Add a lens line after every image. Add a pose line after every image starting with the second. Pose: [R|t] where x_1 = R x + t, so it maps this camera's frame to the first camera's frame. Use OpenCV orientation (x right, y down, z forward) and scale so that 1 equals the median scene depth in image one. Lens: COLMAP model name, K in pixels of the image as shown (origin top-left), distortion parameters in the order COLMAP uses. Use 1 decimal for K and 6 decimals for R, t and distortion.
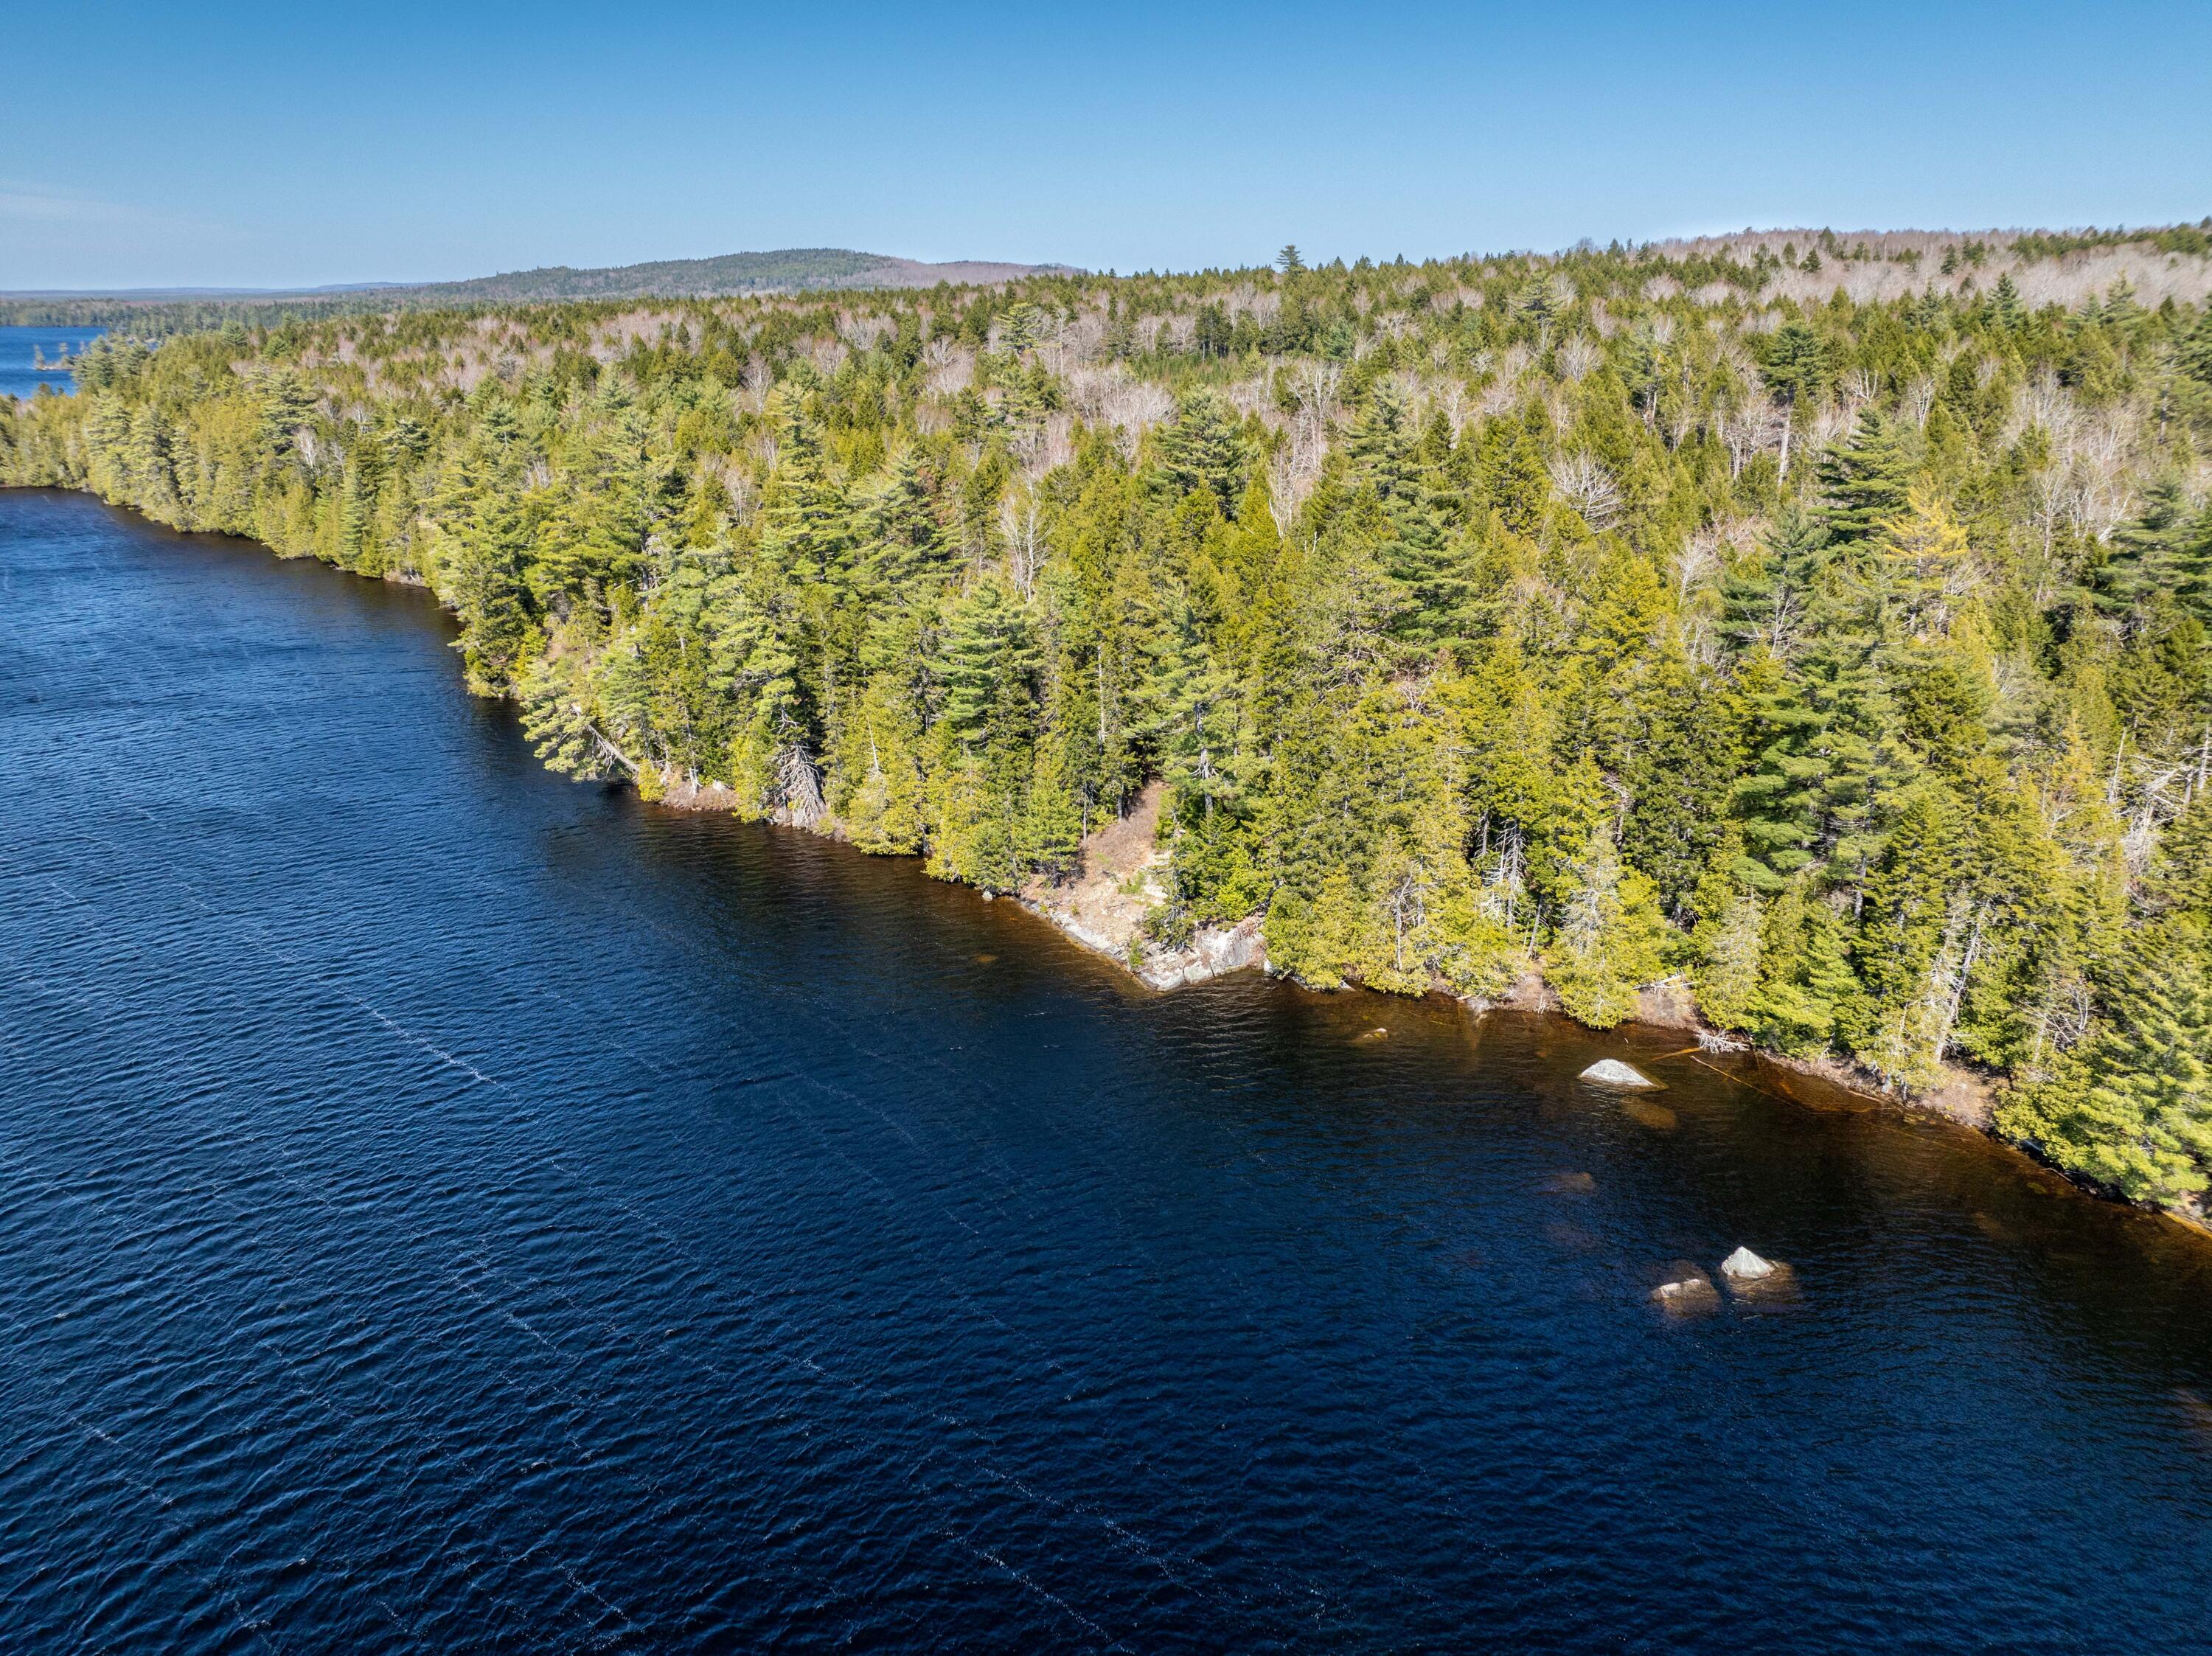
lens RADIAL K [[1568.0, 0, 1100.2], [0, 1568.0, 831.7], [0, 0, 1]] dist [-0.025783, -0.011641]
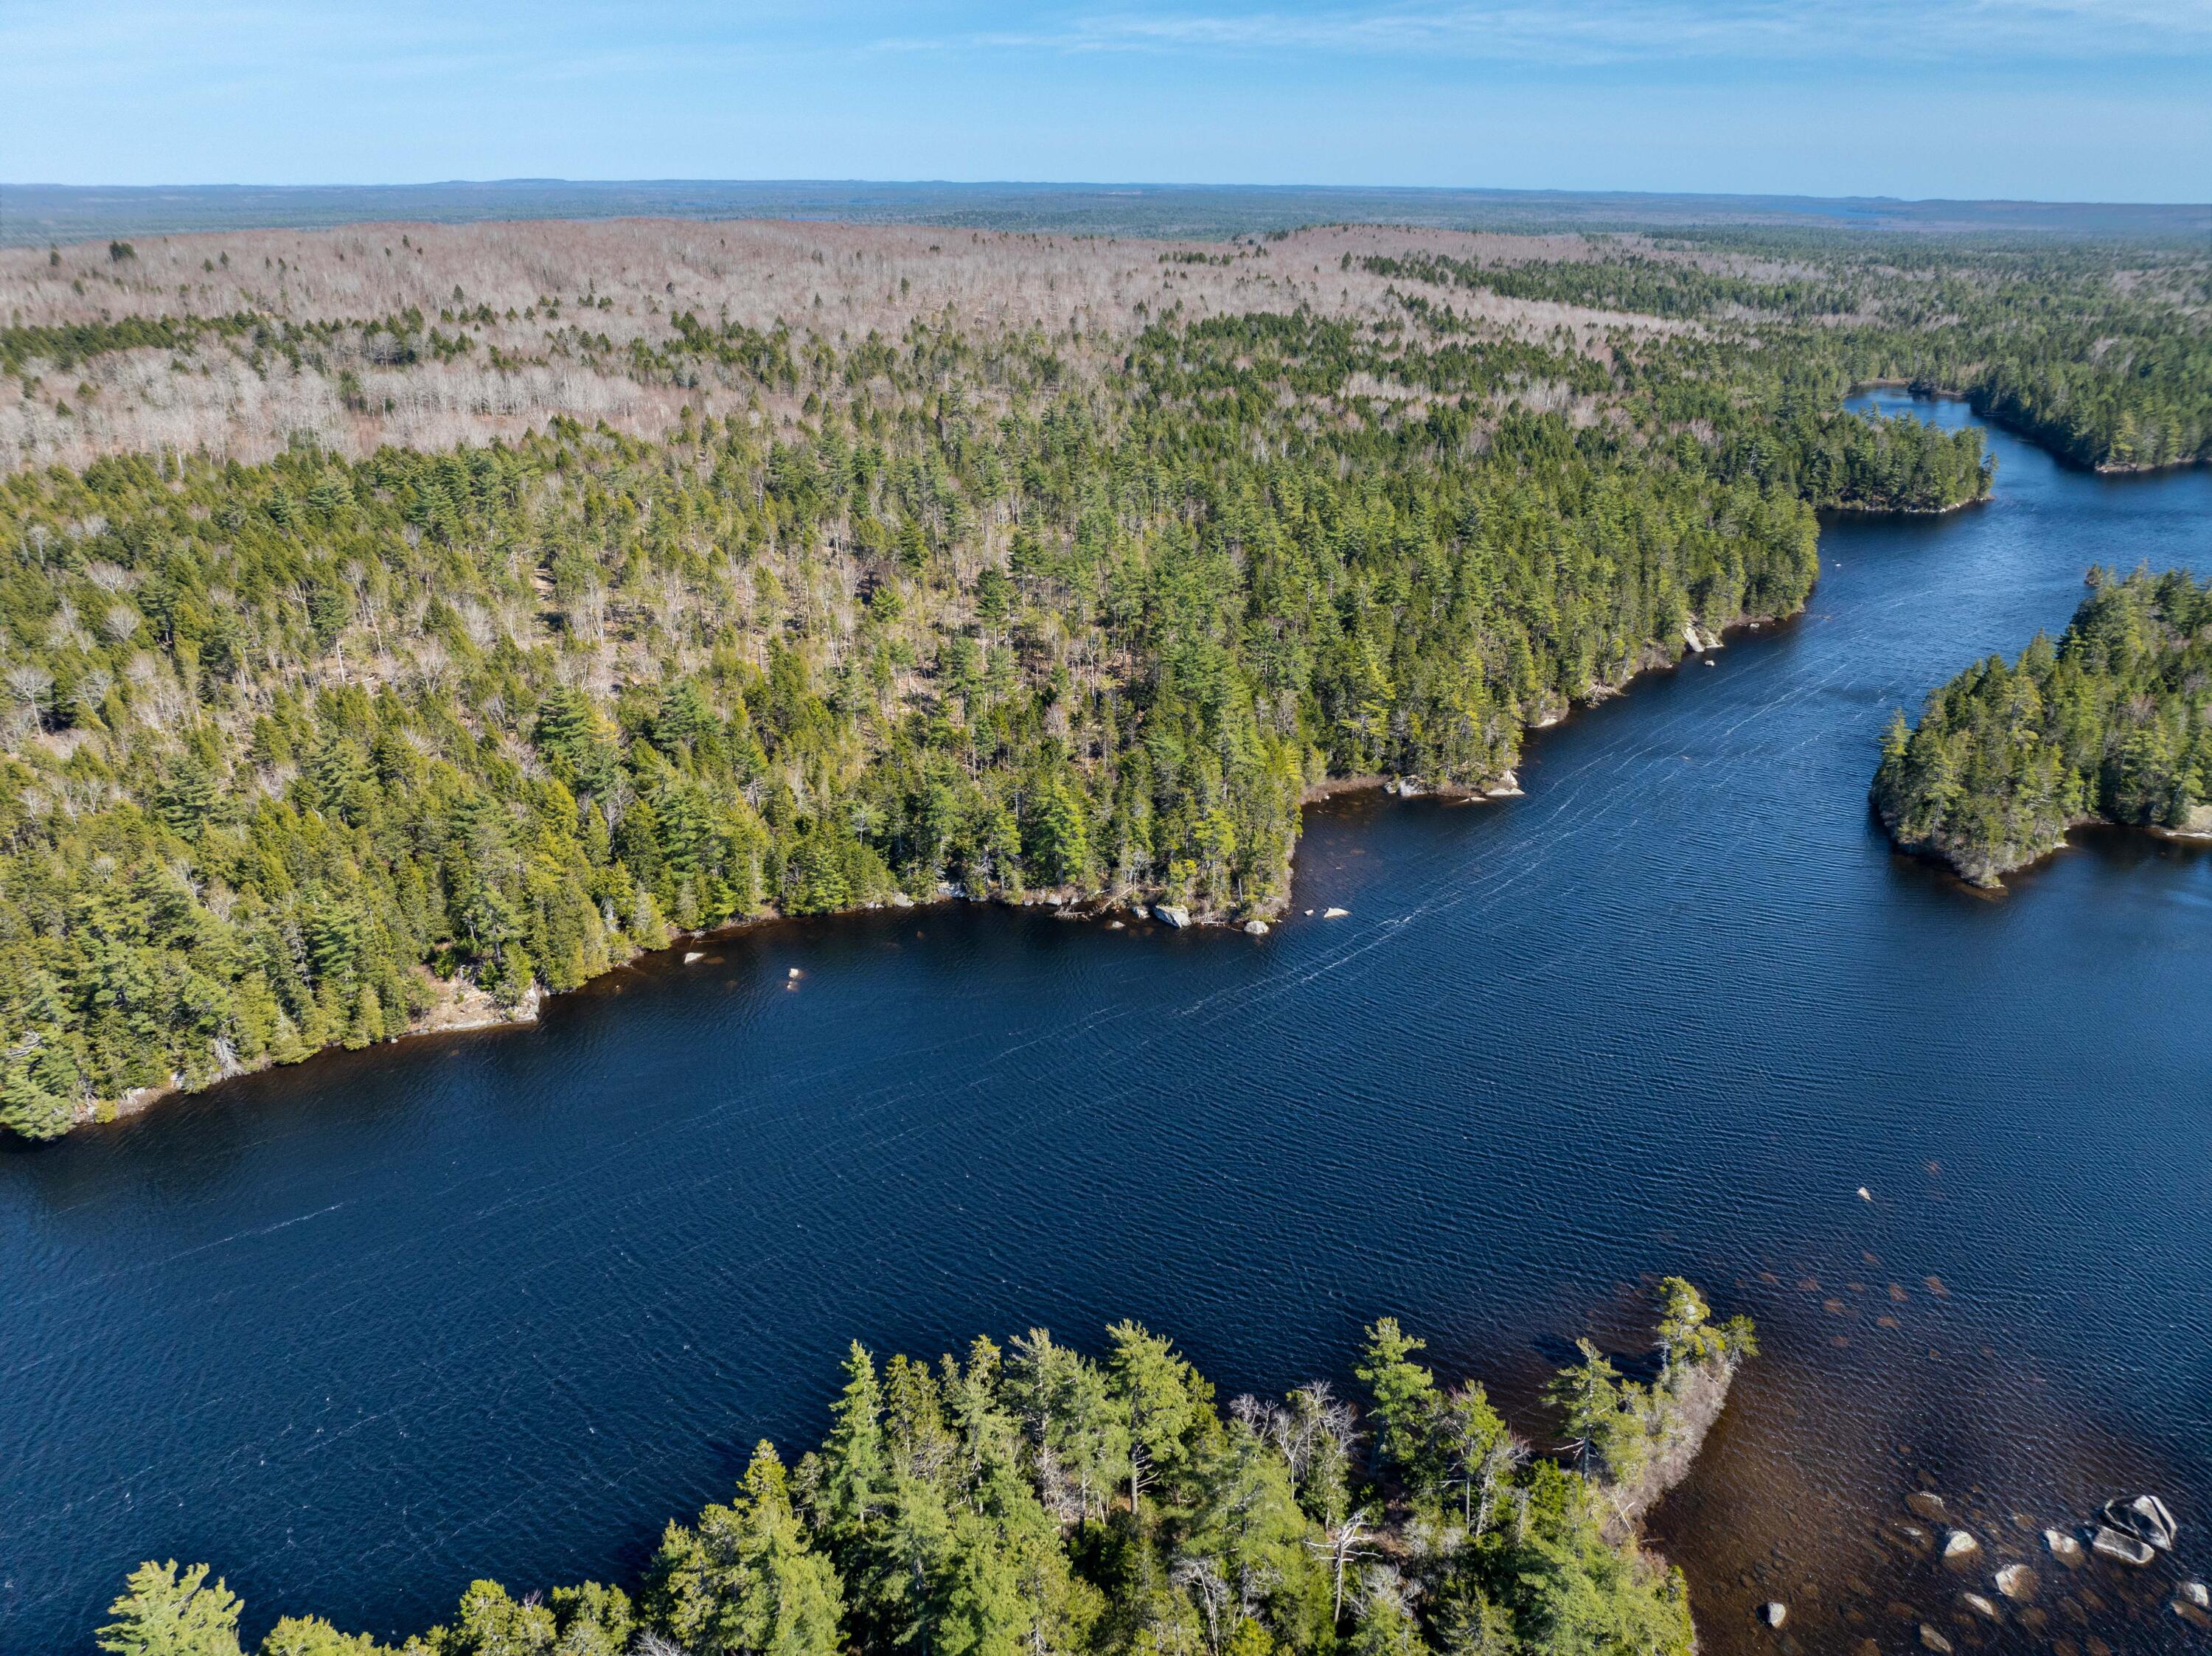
lens RADIAL K [[1568.0, 0, 1111.3], [0, 1568.0, 830.5], [0, 0, 1]] dist [-0.025783, -0.011641]
pose [[0.307053, -0.367034, 0.878069, -1.825863], [0.313117, 0.910234, 0.270985, -0.579991], [-0.898708, 0.191732, 0.394414, -0.852853]]
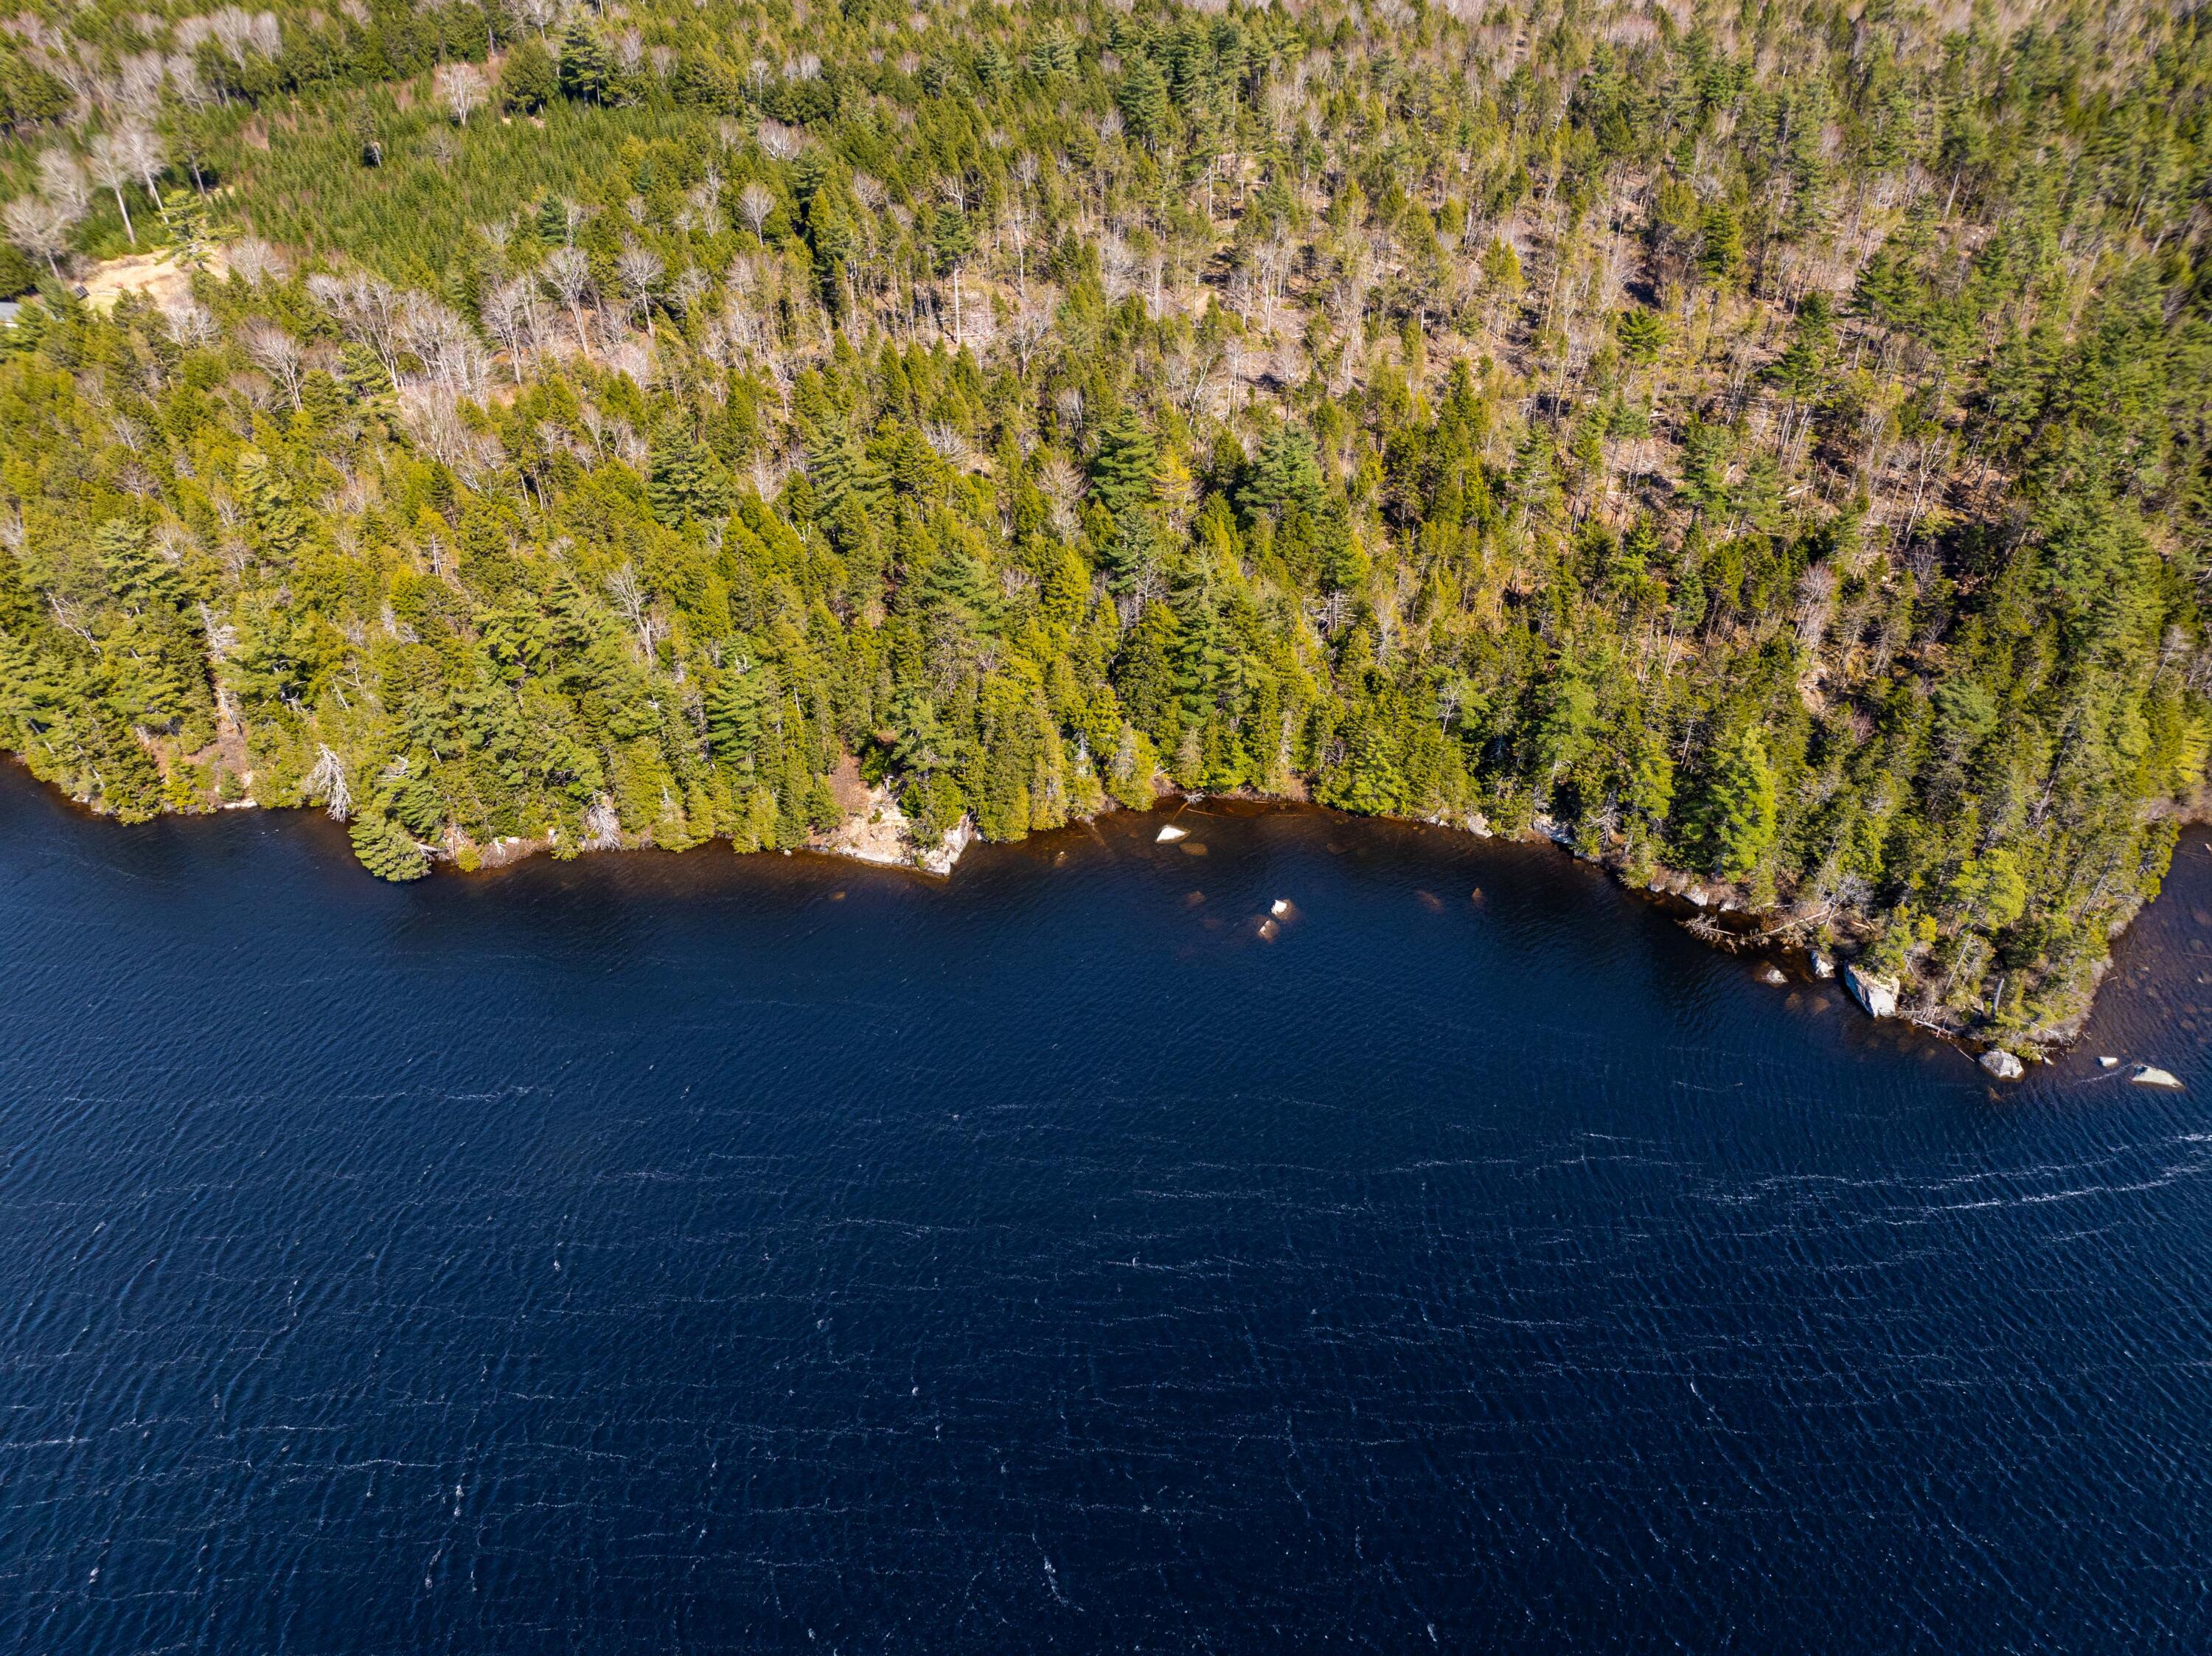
lens RADIAL K [[1568.0, 0, 1108.2], [0, 1568.0, 821.7], [0, 0, 1]] dist [-0.025783, -0.011641]
pose [[0.758754, -0.399070, 0.514815, -0.819416], [0.216403, 0.899894, 0.378630, -0.678906], [-0.614379, -0.175880, 0.769158, -0.595130]]
